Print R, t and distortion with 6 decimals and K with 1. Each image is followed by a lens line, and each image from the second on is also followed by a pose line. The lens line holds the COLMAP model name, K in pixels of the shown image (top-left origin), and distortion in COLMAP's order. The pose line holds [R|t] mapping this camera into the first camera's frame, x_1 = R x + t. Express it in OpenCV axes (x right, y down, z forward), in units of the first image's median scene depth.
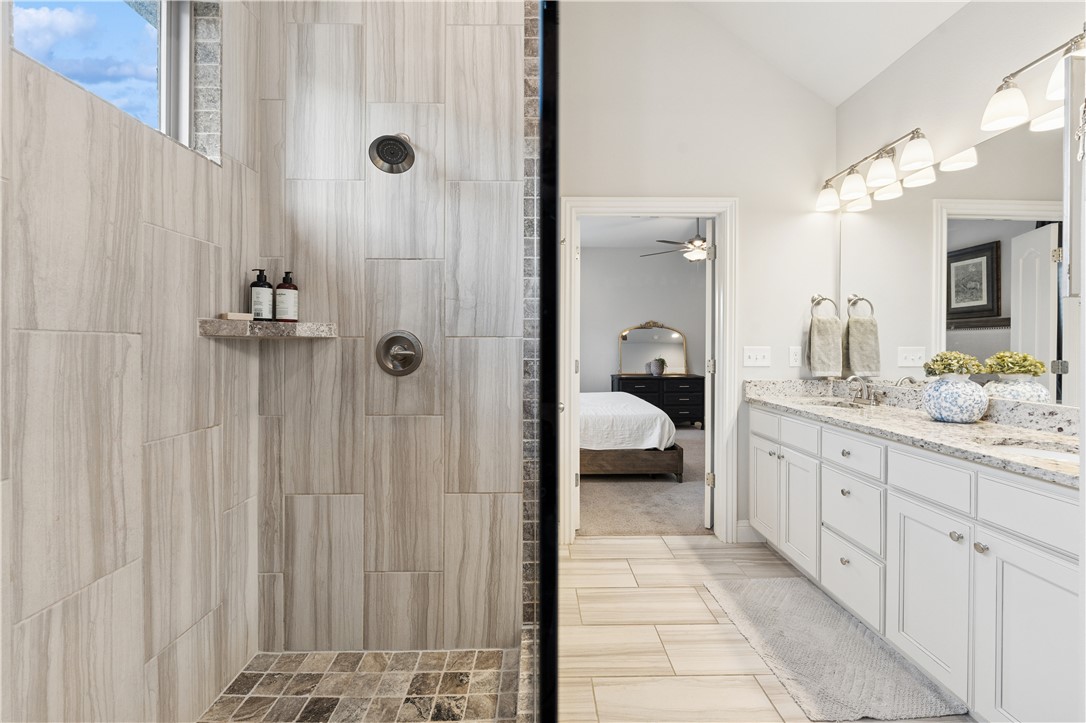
lens RADIAL K [[441.9, 0, 542.7], [0, 441.9, 352.9], [0, 0, 1]] dist [-0.002313, 0.000111]
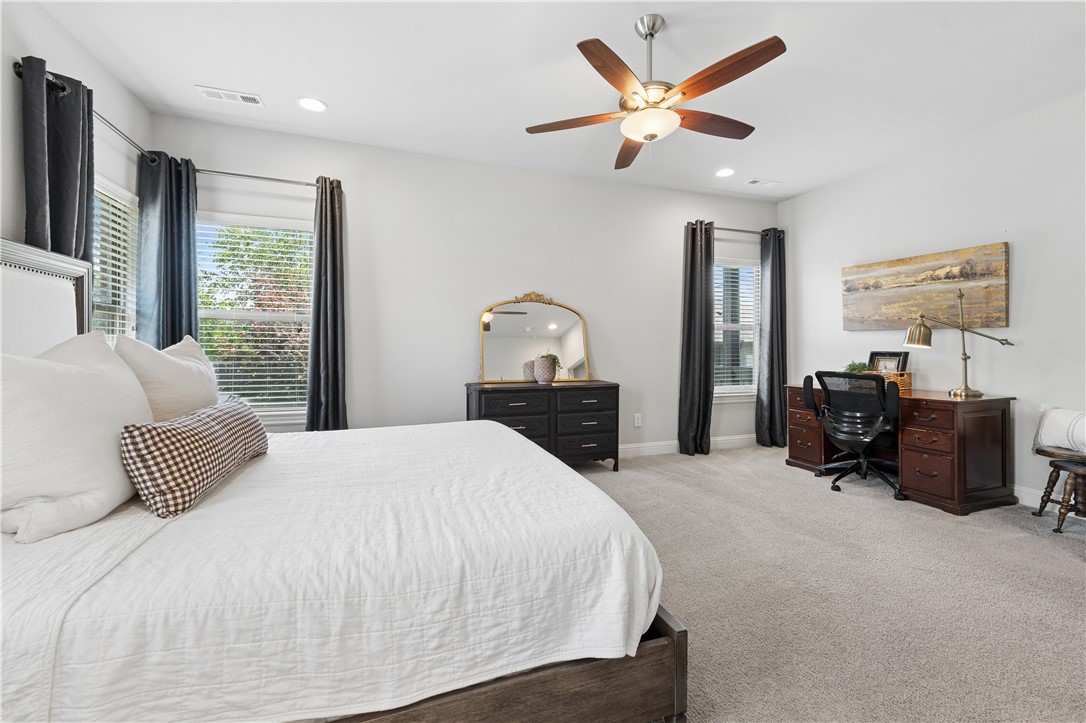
lens RADIAL K [[441.9, 0, 542.7], [0, 441.9, 352.9], [0, 0, 1]] dist [-0.002313, 0.000111]
pose [[0.950306, -0.001421, 0.311313, 0.075084], [0.002778, 0.999988, -0.003916, 0.012974], [-0.311304, 0.004586, 0.950299, 0.448616]]
